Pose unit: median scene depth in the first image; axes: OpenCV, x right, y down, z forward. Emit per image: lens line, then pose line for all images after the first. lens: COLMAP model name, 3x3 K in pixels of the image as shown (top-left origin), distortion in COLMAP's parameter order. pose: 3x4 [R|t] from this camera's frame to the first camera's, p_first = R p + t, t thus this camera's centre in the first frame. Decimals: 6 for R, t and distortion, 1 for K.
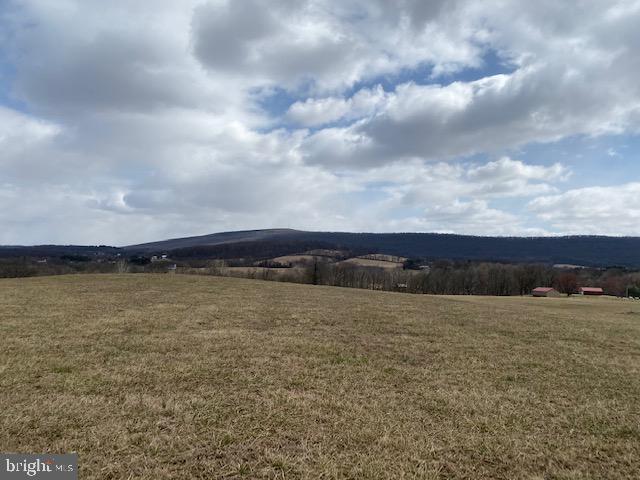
lens RADIAL K [[478.6, 0, 322.4], [0, 478.6, 213.5], [0, 0, 1]] dist [0.017186, -0.042991]
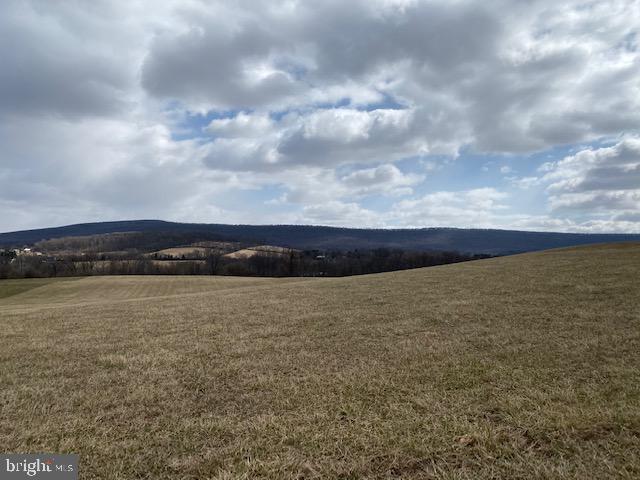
lens RADIAL K [[478.6, 0, 306.2], [0, 478.6, 206.1], [0, 0, 1]] dist [0.017186, -0.042991]
pose [[0.965323, 0.009560, 0.260885, -0.087110], [-0.010881, 0.999934, 0.003619, -0.011618], [-0.260833, -0.006332, 0.965363, -0.099101]]
